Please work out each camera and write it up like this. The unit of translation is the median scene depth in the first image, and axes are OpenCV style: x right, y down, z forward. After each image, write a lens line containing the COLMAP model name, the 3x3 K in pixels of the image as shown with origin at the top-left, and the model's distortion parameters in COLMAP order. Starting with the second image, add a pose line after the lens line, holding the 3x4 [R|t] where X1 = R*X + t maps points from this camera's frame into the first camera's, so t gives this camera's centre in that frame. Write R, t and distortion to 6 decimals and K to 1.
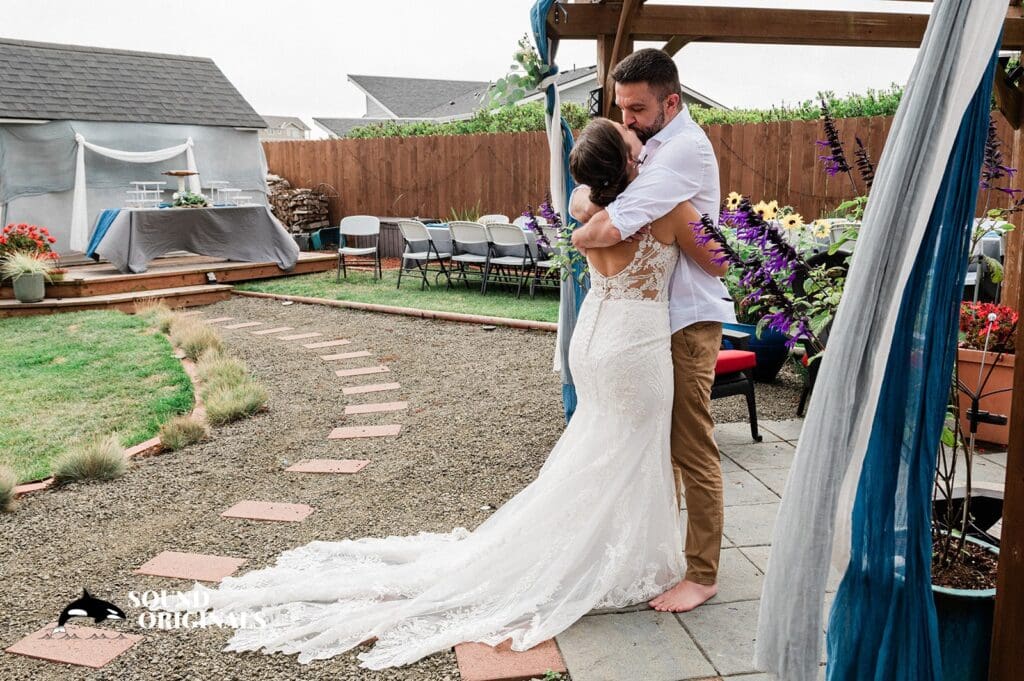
lens RADIAL K [[875.0, 0, 502.5], [0, 875.0, 344.2], [0, 0, 1]] dist [-0.025997, 0.011031]
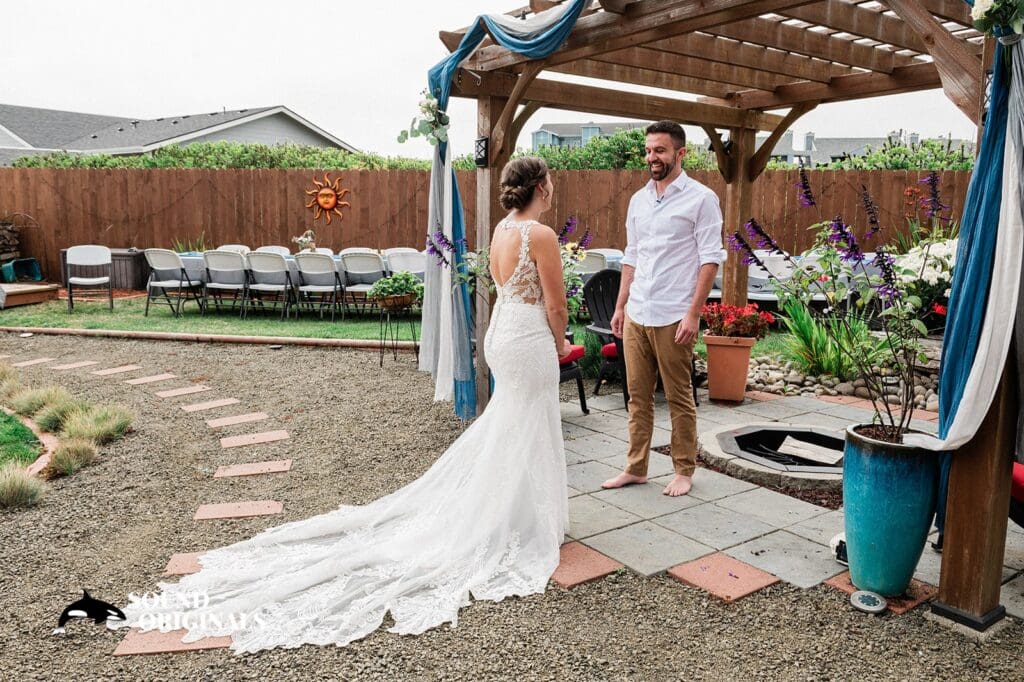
lens RADIAL K [[798.2, 0, 514.4], [0, 798.2, 331.0], [0, 0, 1]] dist [-0.016613, -0.012278]
pose [[0.899529, -0.039952, 0.435031, -0.125922], [0.060139, 0.997653, -0.032729, 0.008301], [-0.432703, 0.055603, 0.899820, -0.011853]]
